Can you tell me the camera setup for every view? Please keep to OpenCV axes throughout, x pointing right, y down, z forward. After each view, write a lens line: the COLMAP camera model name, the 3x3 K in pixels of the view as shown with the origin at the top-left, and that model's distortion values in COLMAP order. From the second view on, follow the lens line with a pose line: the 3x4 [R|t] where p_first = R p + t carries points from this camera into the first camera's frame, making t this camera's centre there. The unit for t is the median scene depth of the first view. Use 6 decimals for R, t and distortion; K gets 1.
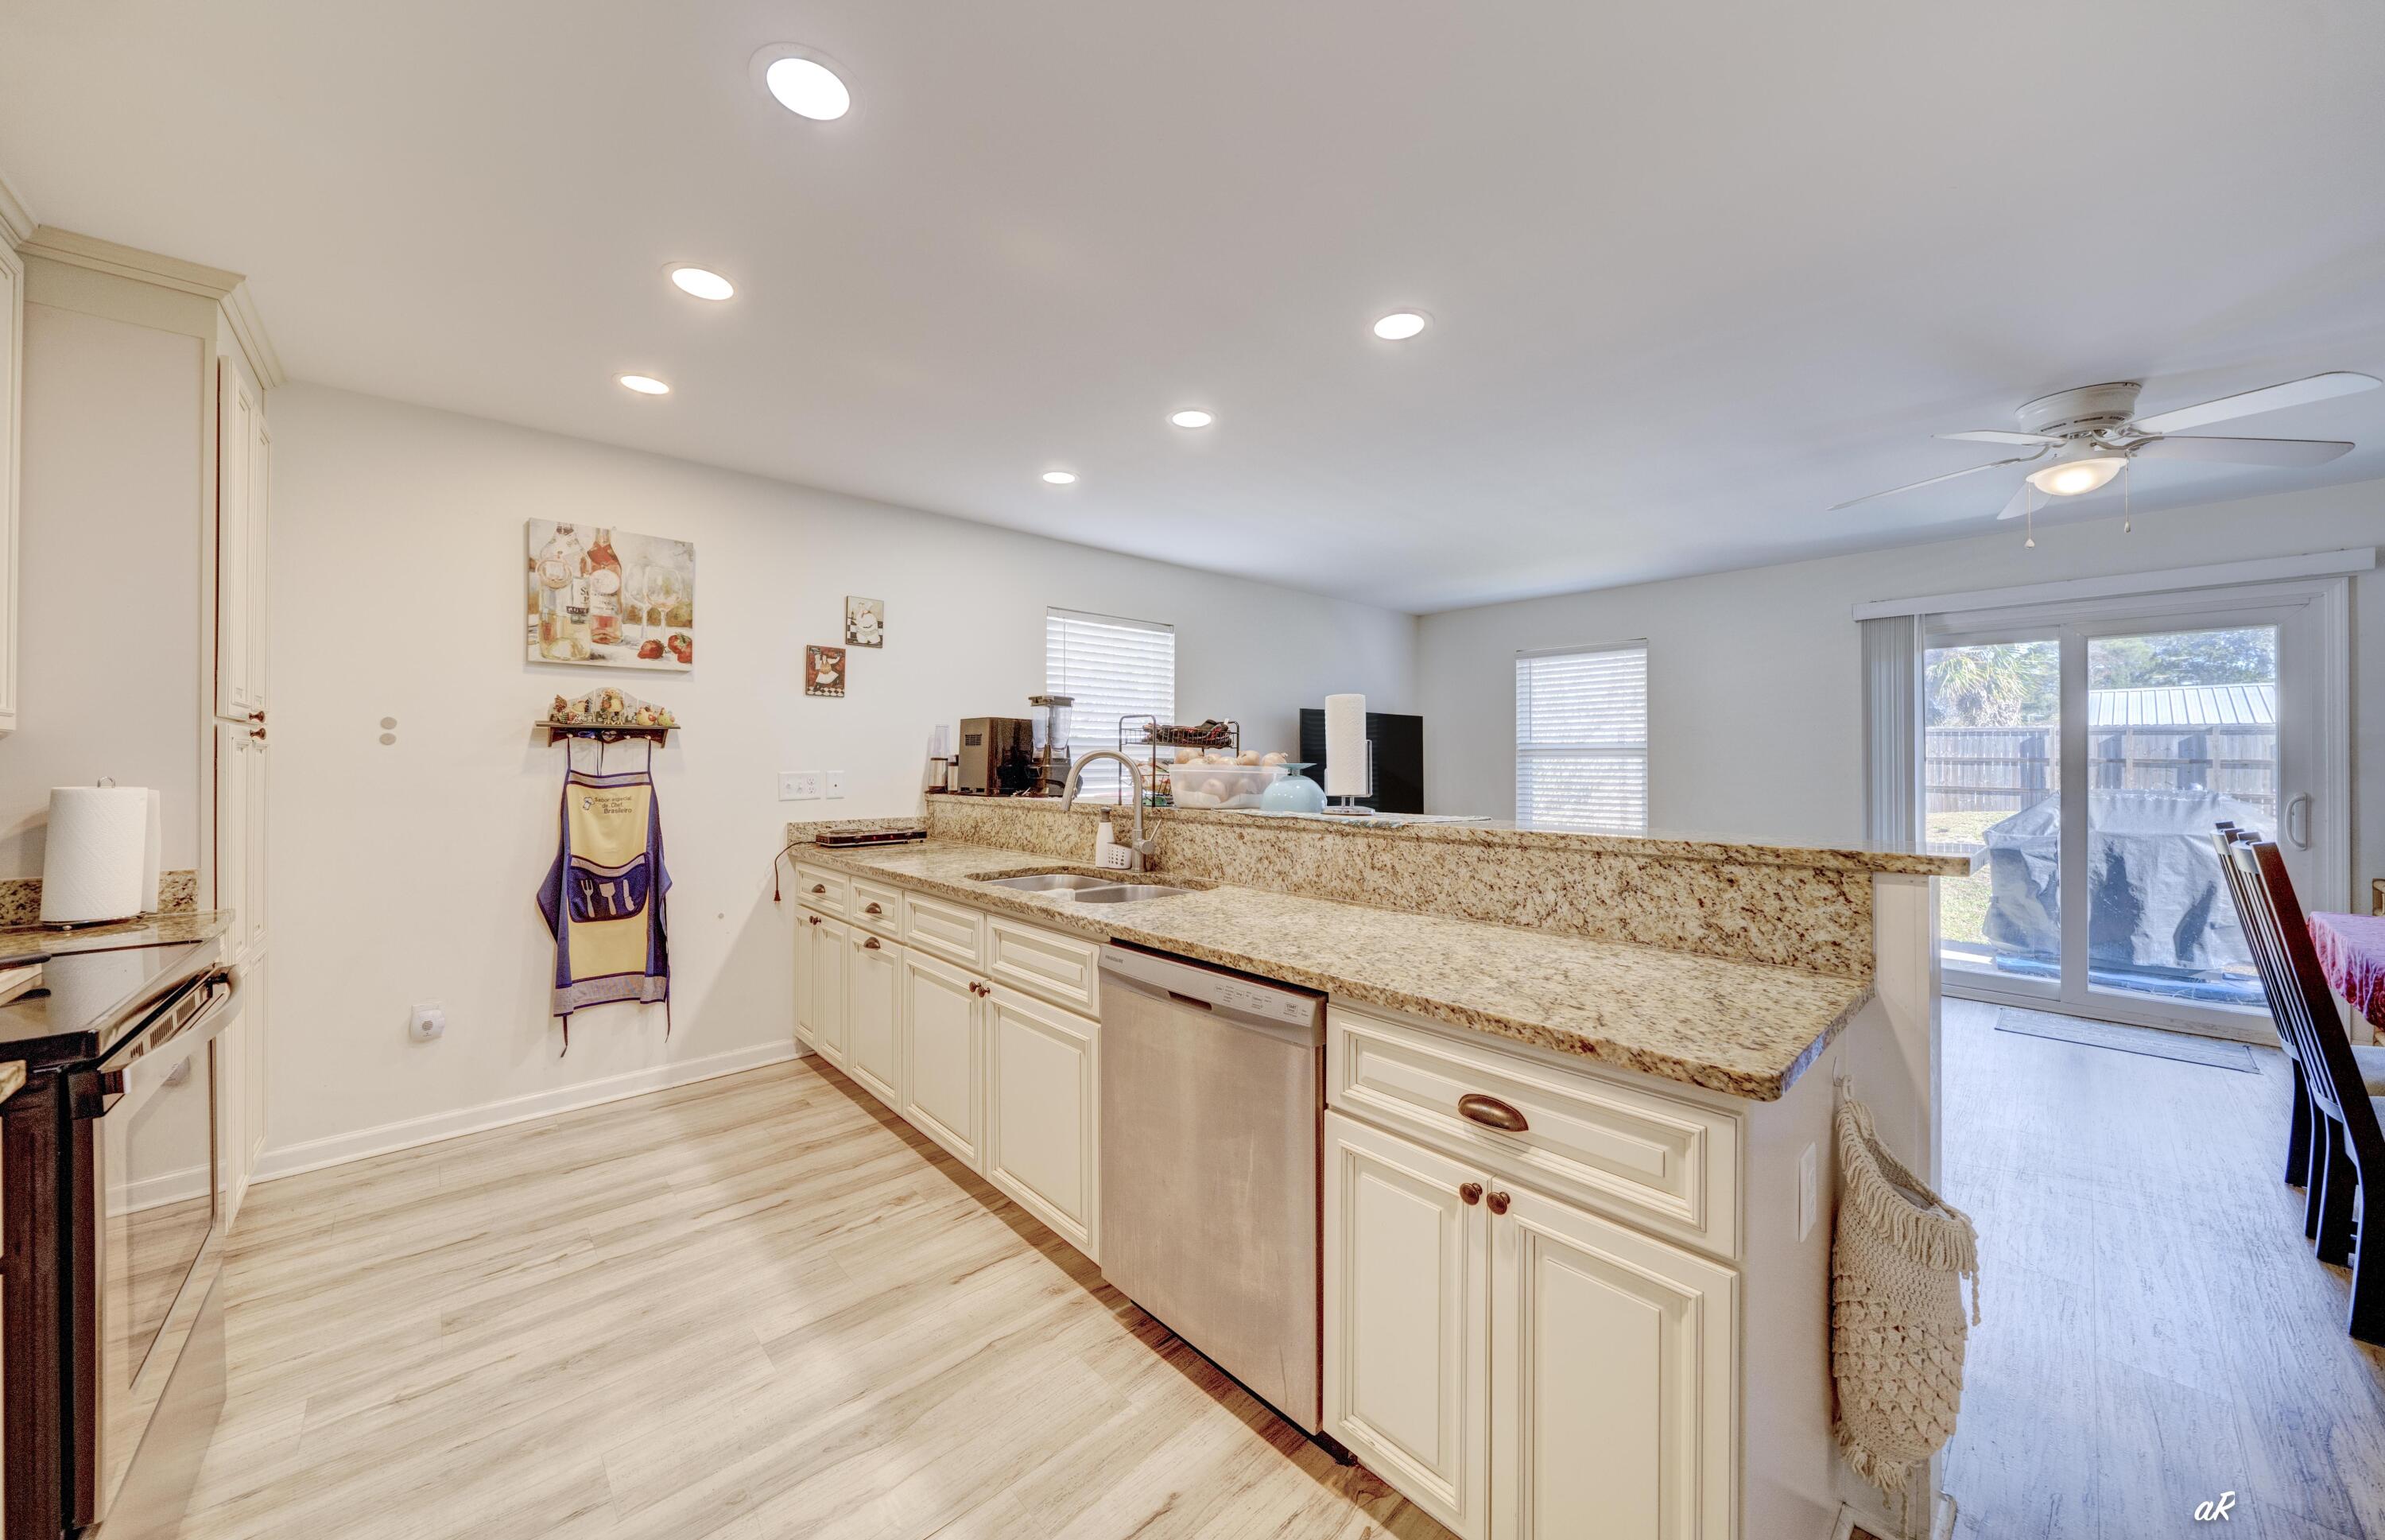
lens RADIAL K [[827.2, 0, 1194.1], [0, 827.2, 759.9], [0, 0, 1]] dist [-0.002511, -0.000084]
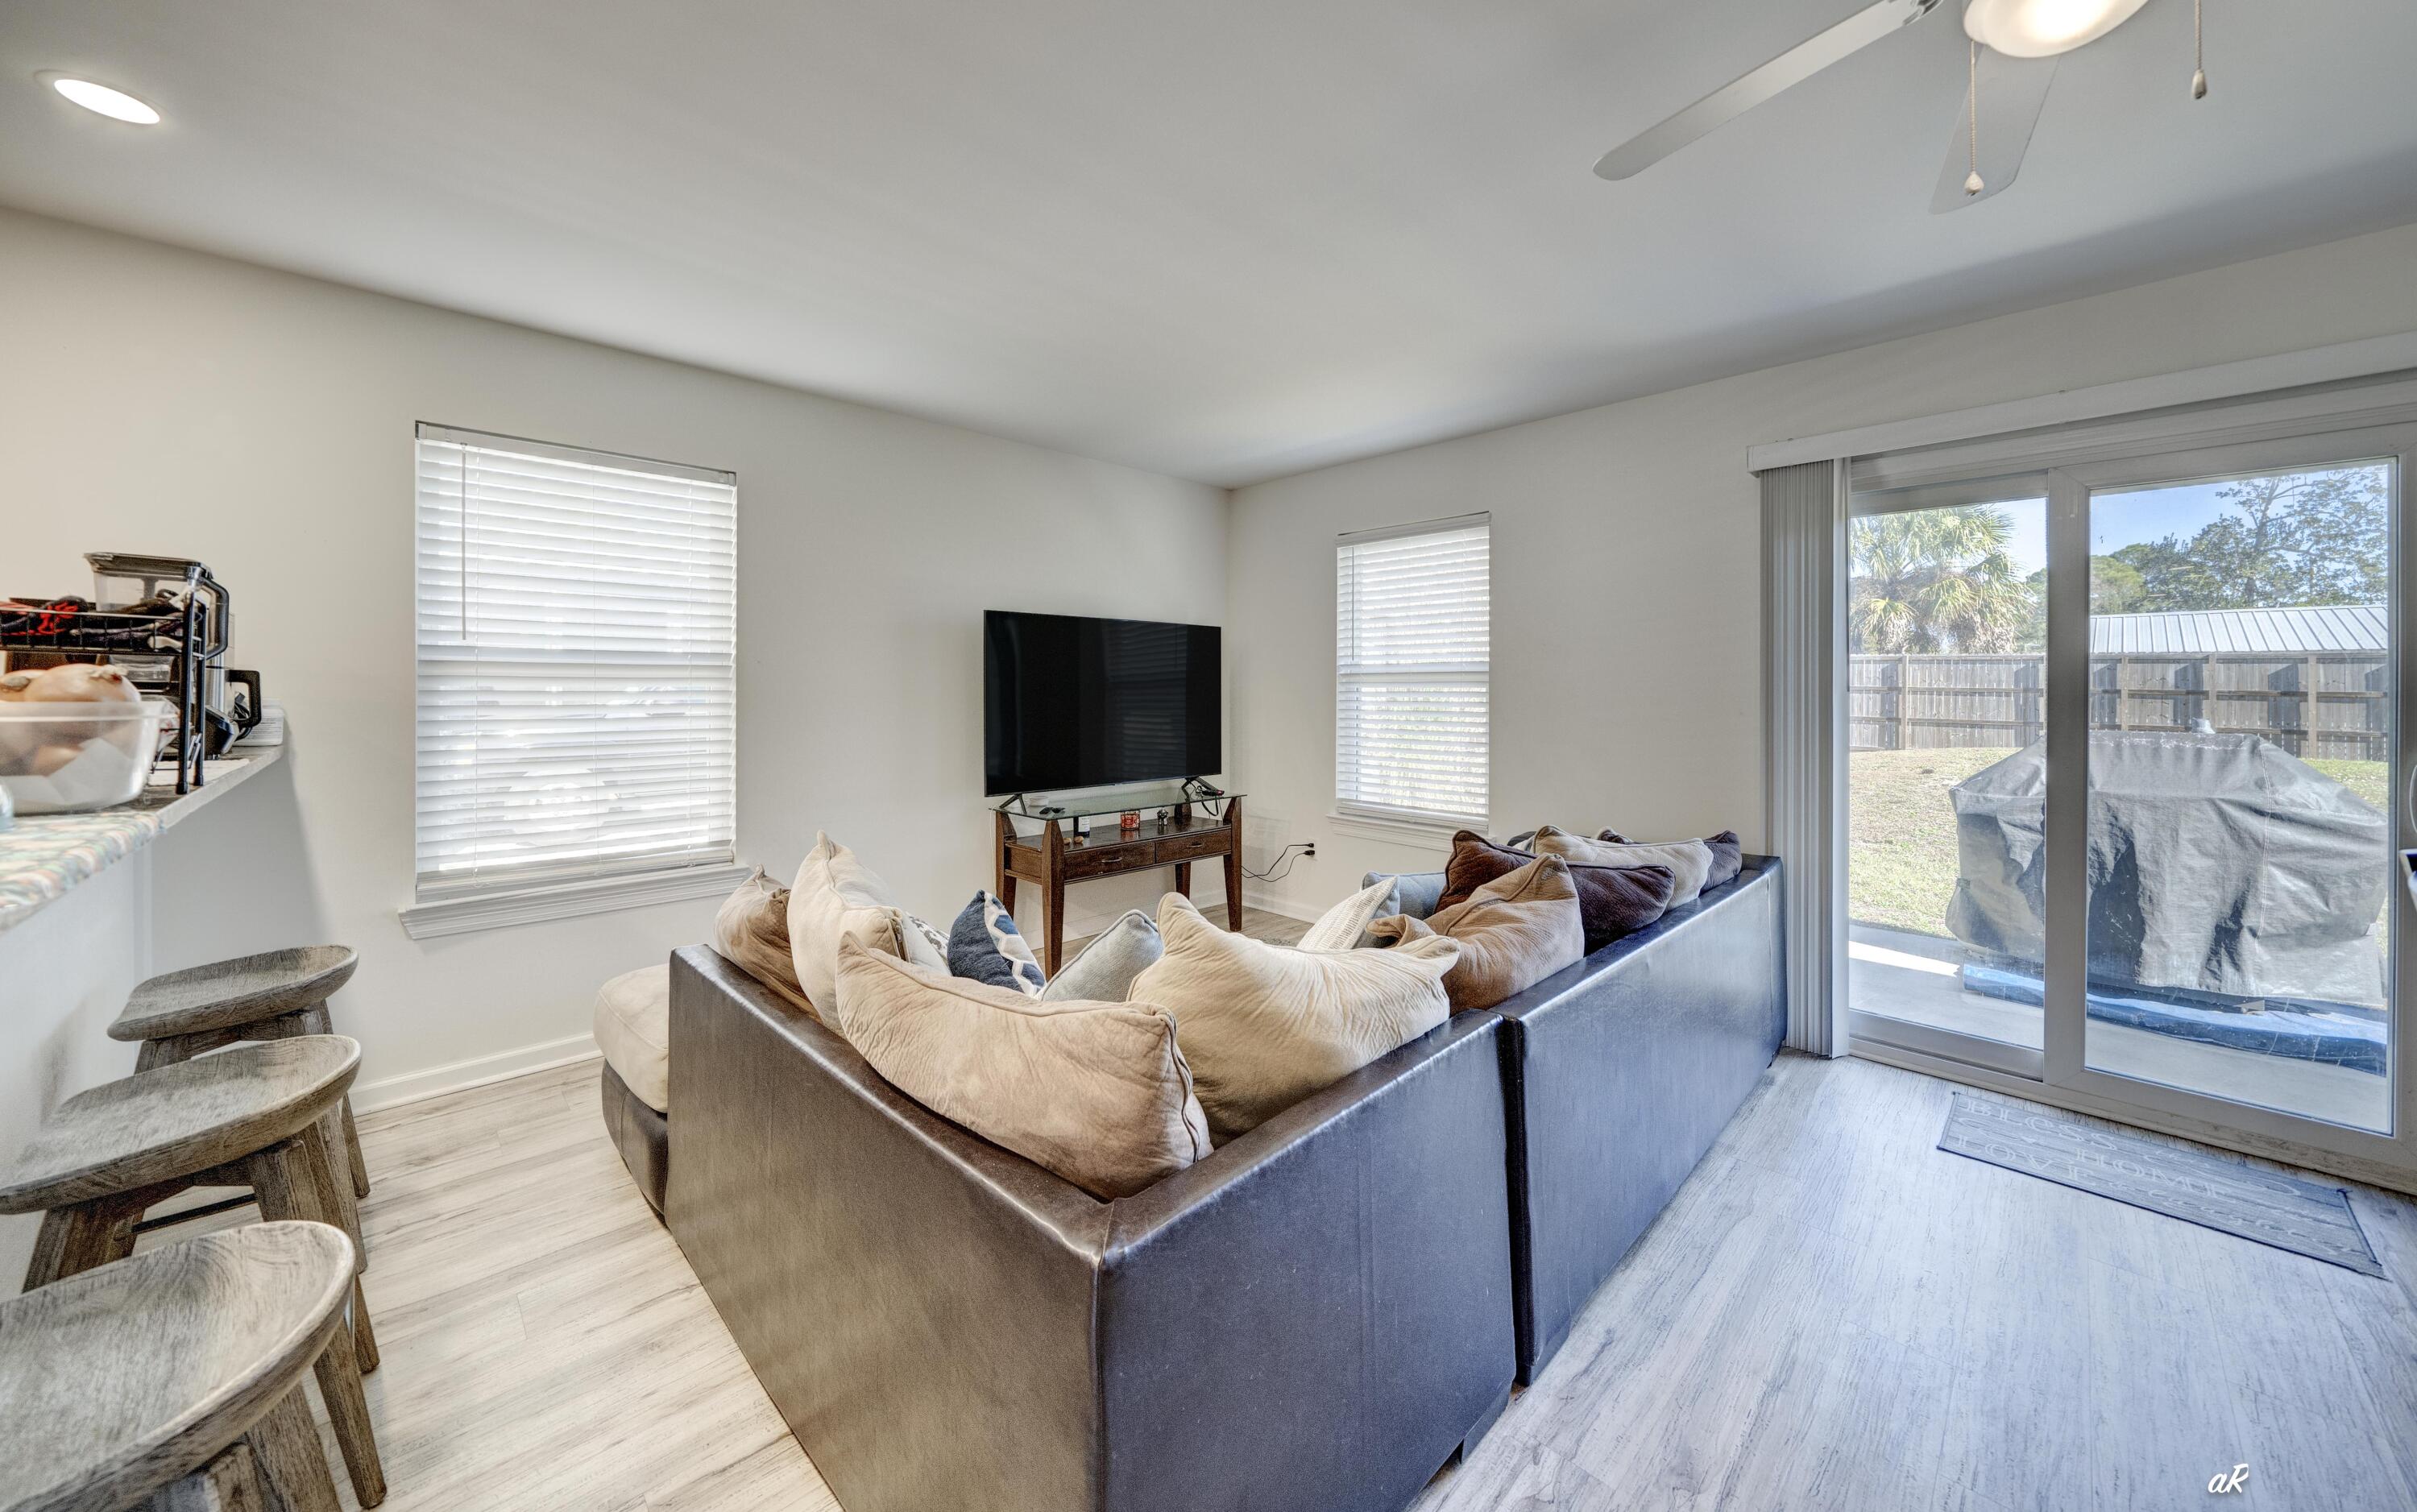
lens RADIAL K [[890.4, 0, 1255.7], [0, 890.4, 696.2], [0, 0, 1]] dist [-0.000235, -0.000004]
pose [[0.996962, 0.001552, 0.077874, 0.301964], [-0.002211, 0.999962, 0.008376, 0.000077], [-0.077859, -0.008523, 0.996928, 0.282703]]
